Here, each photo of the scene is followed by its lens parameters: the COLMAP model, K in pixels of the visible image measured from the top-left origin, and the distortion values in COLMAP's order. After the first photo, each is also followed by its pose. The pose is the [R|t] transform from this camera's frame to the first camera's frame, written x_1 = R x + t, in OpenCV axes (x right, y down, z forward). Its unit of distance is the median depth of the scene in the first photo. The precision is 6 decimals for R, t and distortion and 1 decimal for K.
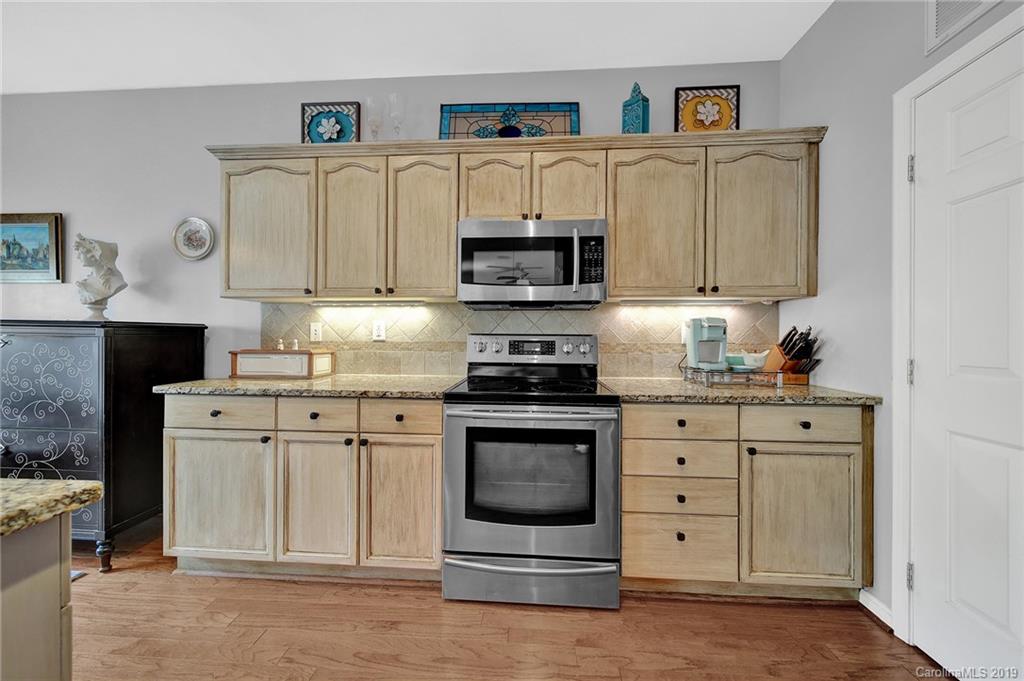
lens RADIAL K [[367.5, 0, 513.5], [0, 367.5, 338.3], [0, 0, 1]] dist [0.000677, -0.000280]
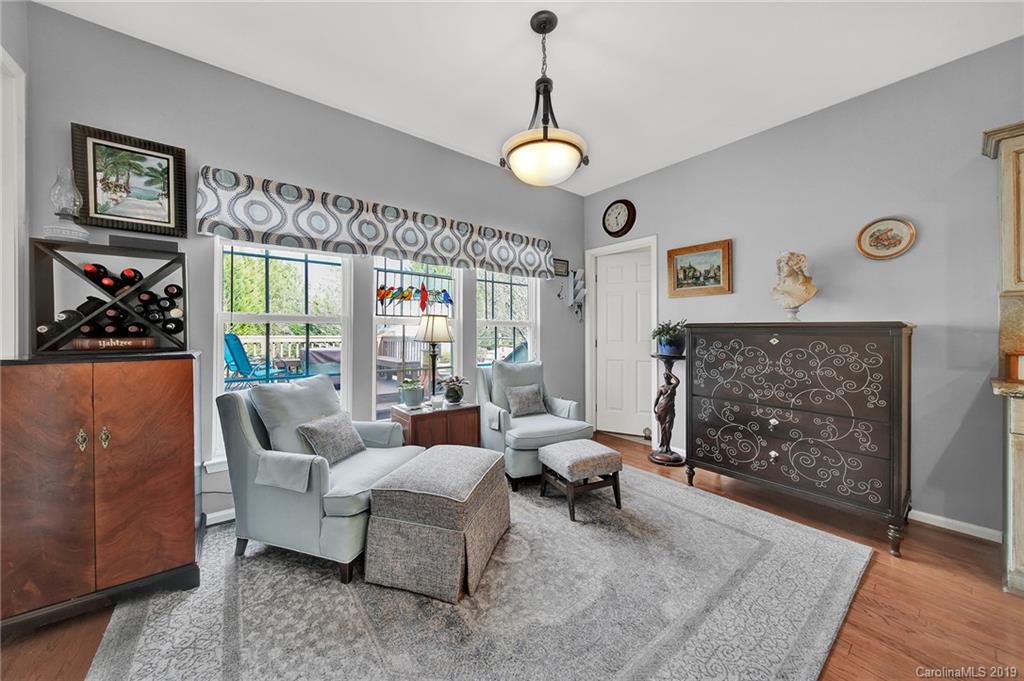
lens RADIAL K [[367.5, 0, 511.3], [0, 367.5, 330.3], [0, 0, 1]] dist [0.000677, -0.000280]
pose [[0.675397, -0.011076, -0.737371, -0.812948], [-0.000367, 0.999882, -0.015355, -0.003825], [0.737454, 0.010642, 0.675313, -0.422871]]
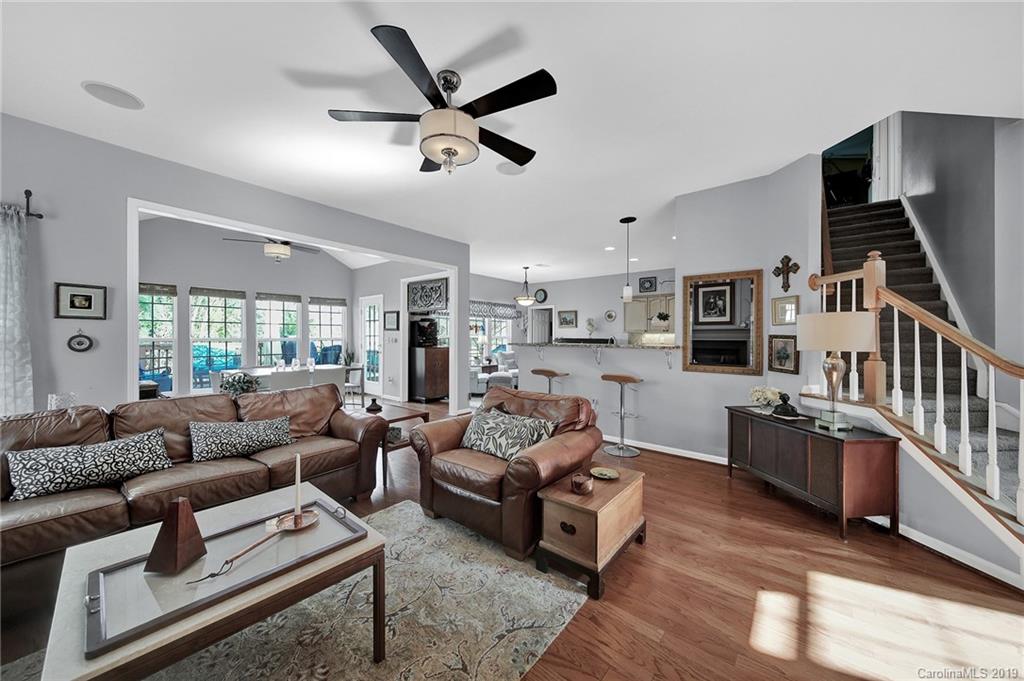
lens RADIAL K [[367.5, 0, 514.2], [0, 367.5, 332.9], [0, 0, 1]] dist [0.000677, -0.000280]
pose [[0.821500, -0.014062, -0.570035, 0.471844], [0.000881, 0.999726, -0.023392, -0.009545], [0.570207, 0.018714, 0.821288, -2.629569]]
